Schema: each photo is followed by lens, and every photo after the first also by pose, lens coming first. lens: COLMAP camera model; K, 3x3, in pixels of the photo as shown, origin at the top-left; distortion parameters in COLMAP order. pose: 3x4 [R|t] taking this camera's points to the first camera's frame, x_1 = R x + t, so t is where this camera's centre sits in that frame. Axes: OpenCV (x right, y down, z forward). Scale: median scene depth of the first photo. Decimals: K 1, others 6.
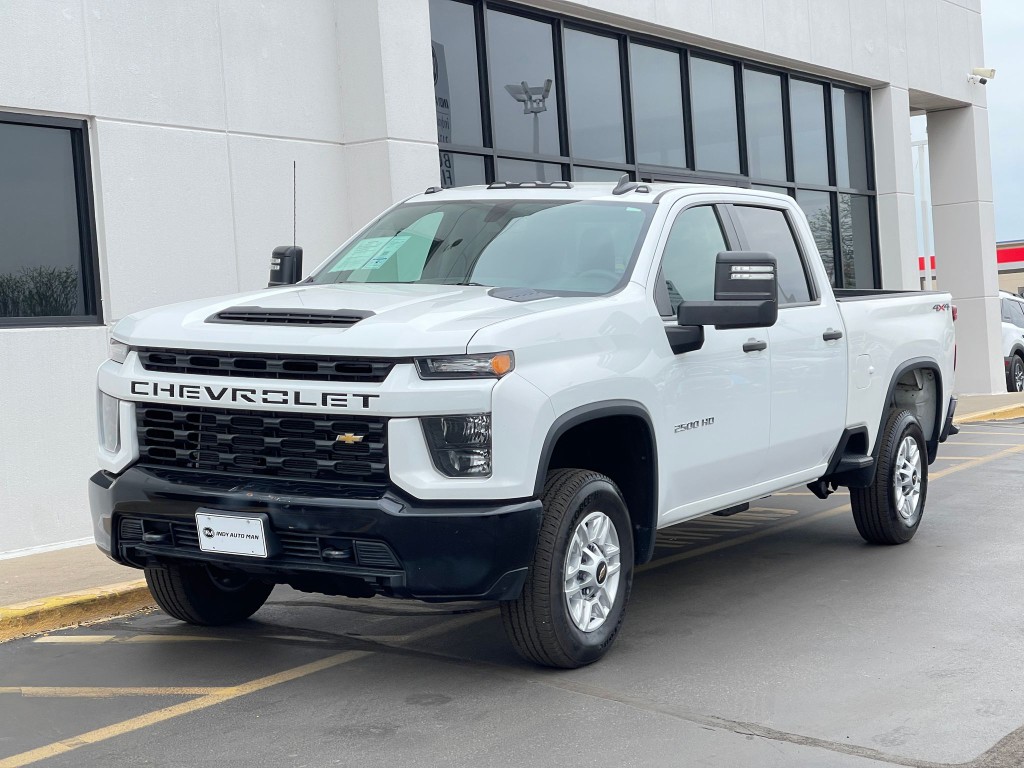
lens RADIAL K [[1908.1, 0, 512.0], [0, 1908.1, 384.0], [0, 0, 1]] dist [0.080866, 1.108376]
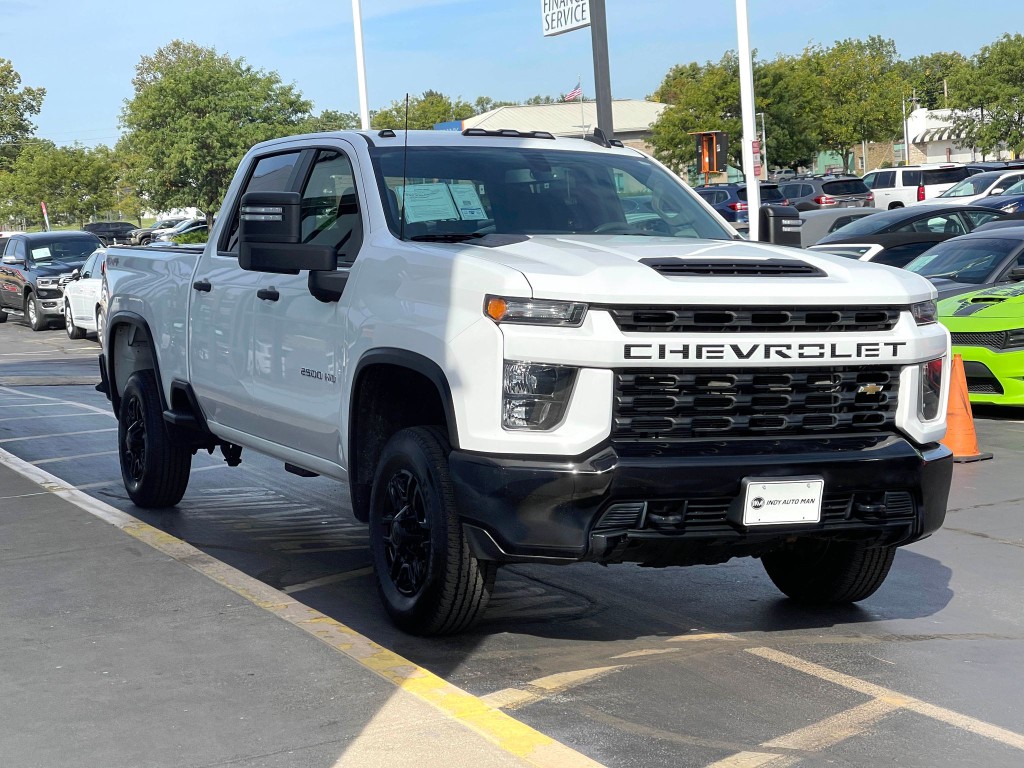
lens RADIAL K [[1951.2, 0, 512.0], [0, 1951.2, 384.0], [0, 0, 1]] dist [0.176934, 0.212130]
pose [[0.582476, -0.056677, 0.810869, -0.990343], [0.048219, 0.998219, 0.035135, -0.017972], [-0.811416, 0.018634, 0.584172, 0.550890]]
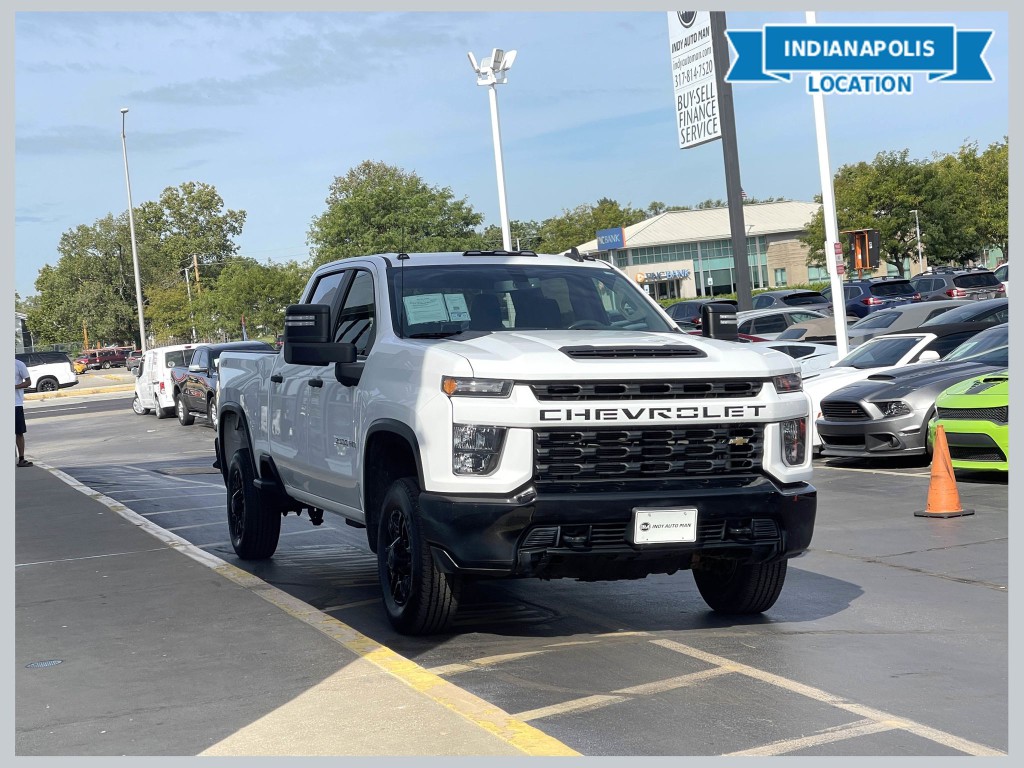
lens RADIAL K [[1908.1, 0, 512.0], [0, 1908.1, 384.0], [0, 0, 1]] dist [0.080866, 1.108376]
pose [[0.658803, -0.029588, 0.751733, -1.138749], [0.069465, 0.997350, -0.021623, 0.007013], [-0.749101, 0.066464, 0.659113, 0.253865]]
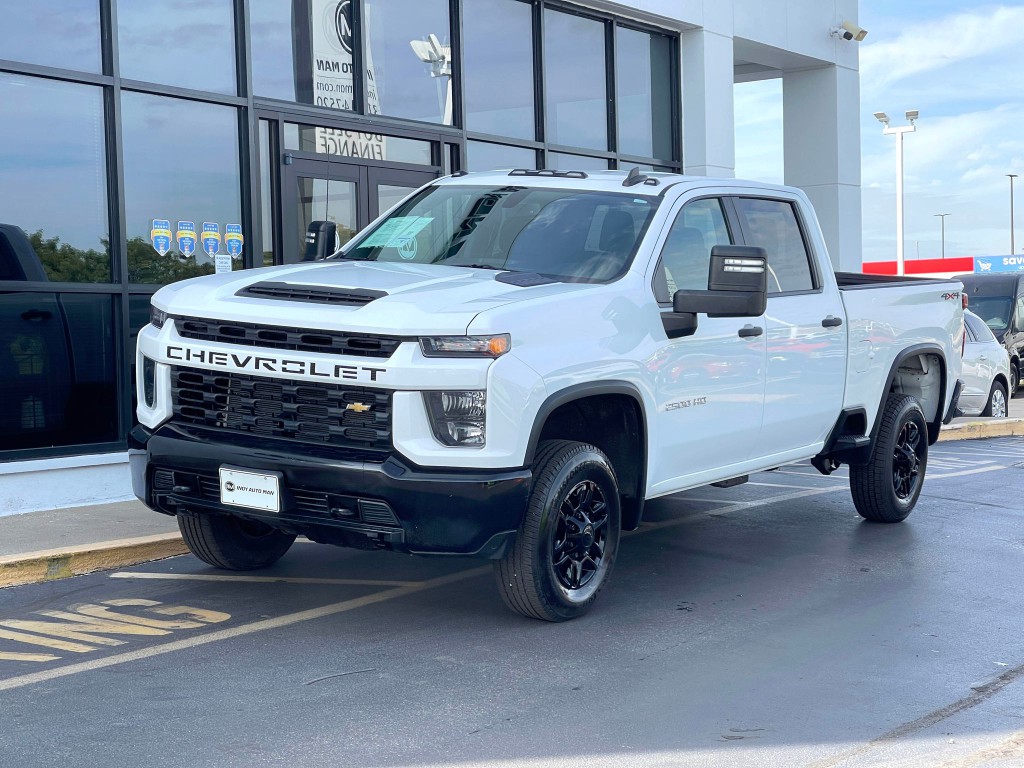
lens RADIAL K [[1908.1, 0, 512.0], [0, 1908.1, 384.0], [0, 0, 1]] dist [0.080866, 1.108376]
pose [[0.998425, 0.039253, -0.040097, 0.046569], [-0.038194, 0.998910, 0.026828, -0.017689], [0.041106, -0.025254, 0.998836, -0.097025]]
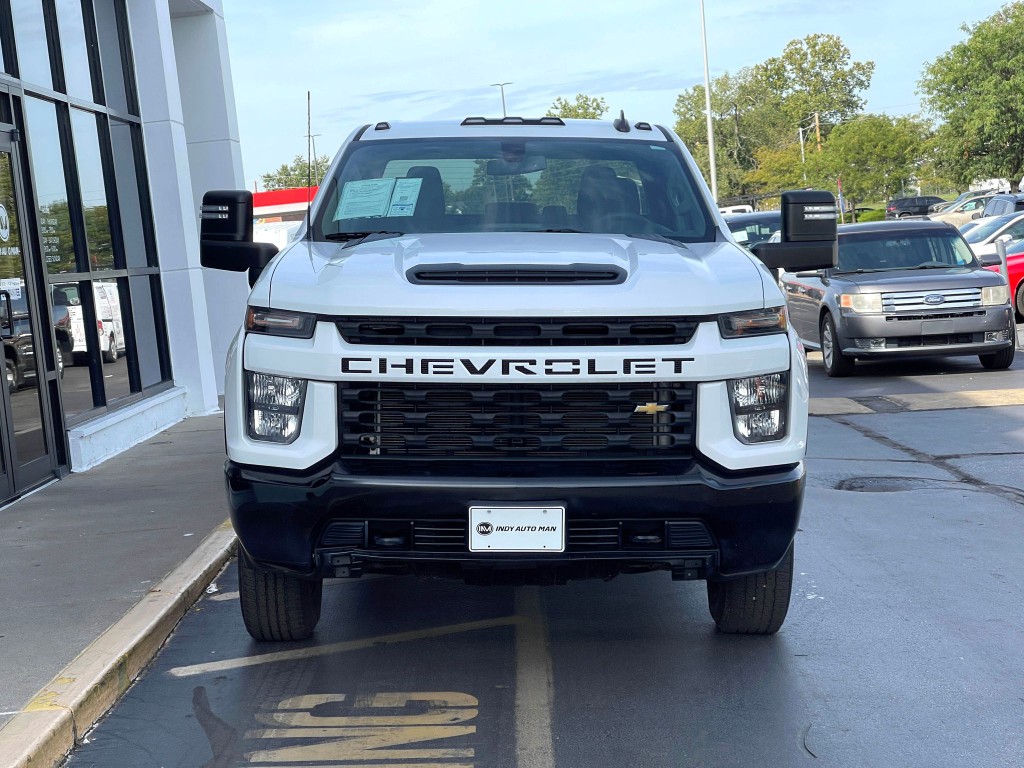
lens RADIAL K [[1908.1, 0, 512.0], [0, 1908.1, 384.0], [0, 0, 1]] dist [0.080866, 1.108376]
pose [[0.871921, -0.061733, 0.485740, -0.564748], [0.043629, 0.997870, 0.048505, -0.028573], [-0.487700, -0.021101, 0.872756, 0.247933]]
